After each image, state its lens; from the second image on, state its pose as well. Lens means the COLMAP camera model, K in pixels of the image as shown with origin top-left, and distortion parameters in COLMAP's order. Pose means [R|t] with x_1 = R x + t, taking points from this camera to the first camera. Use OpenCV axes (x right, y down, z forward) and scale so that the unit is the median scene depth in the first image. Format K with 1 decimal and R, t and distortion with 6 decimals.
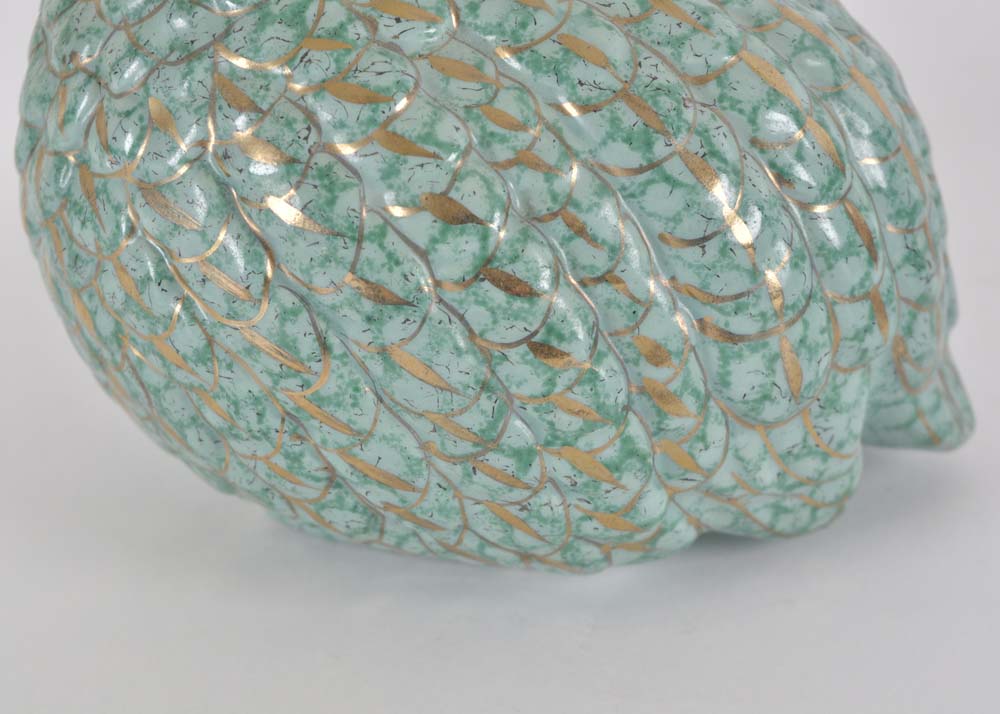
lens RADIAL K [[2355.7, 0, 516.7], [0, 2355.7, 343.8], [0, 0, 1]] dist [0.073572, 0.000000]
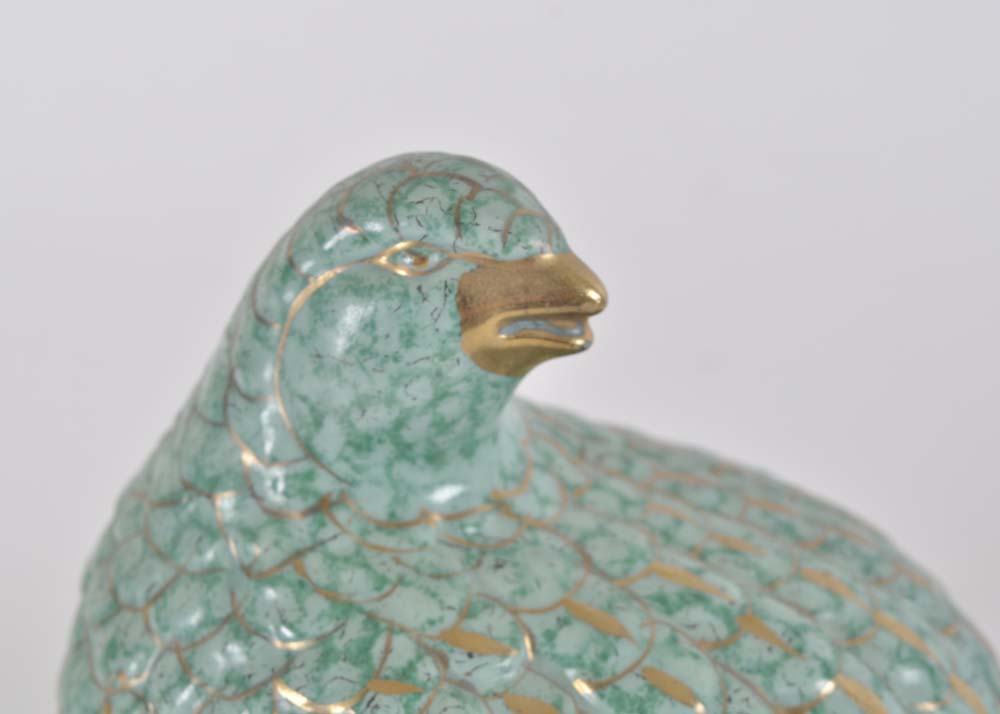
lens RADIAL K [[2355.7, 0, 498.6], [0, 2355.7, 356.9], [0, 0, 1]] dist [0.073572, 0.000000]
pose [[0.999979, -0.005799, -0.002728, -0.035378], [0.005608, 0.997845, -0.065379, -0.190988], [0.003101, 0.065362, 0.997857, 0.060134]]
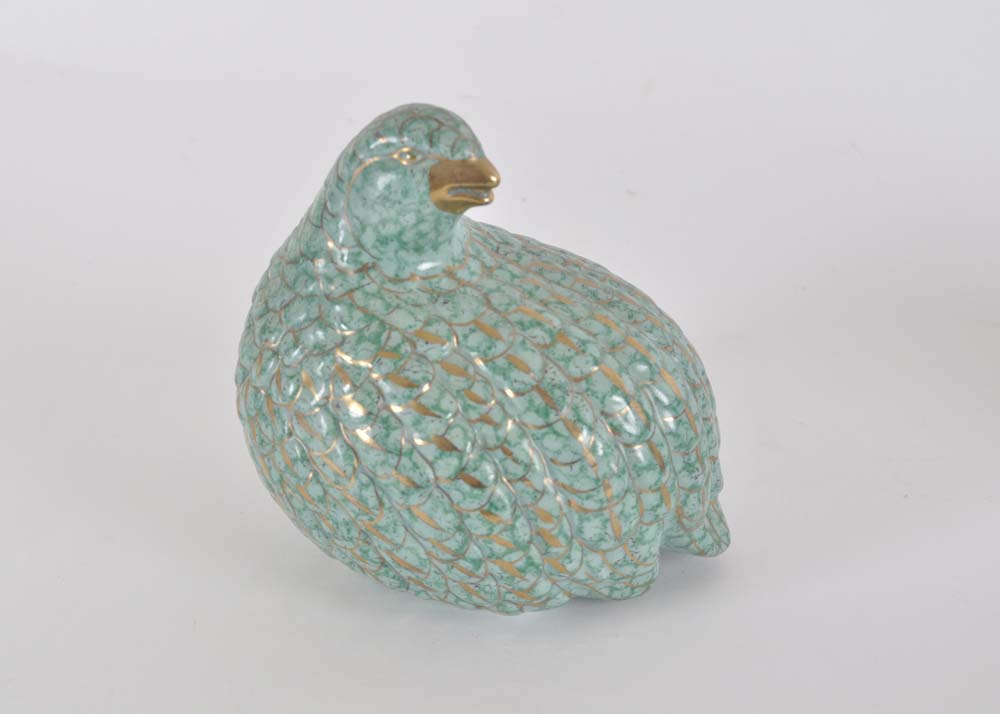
lens RADIAL K [[1845.1, 0, 477.7], [0, 1845.1, 357.3], [0, 0, 1]] dist [0.037739, 0.000000]
pose [[0.995580, 0.063157, -0.069504, 0.100841], [-0.059529, 0.996814, 0.053080, -0.207639], [0.072635, -0.048708, 0.996169, -0.550268]]
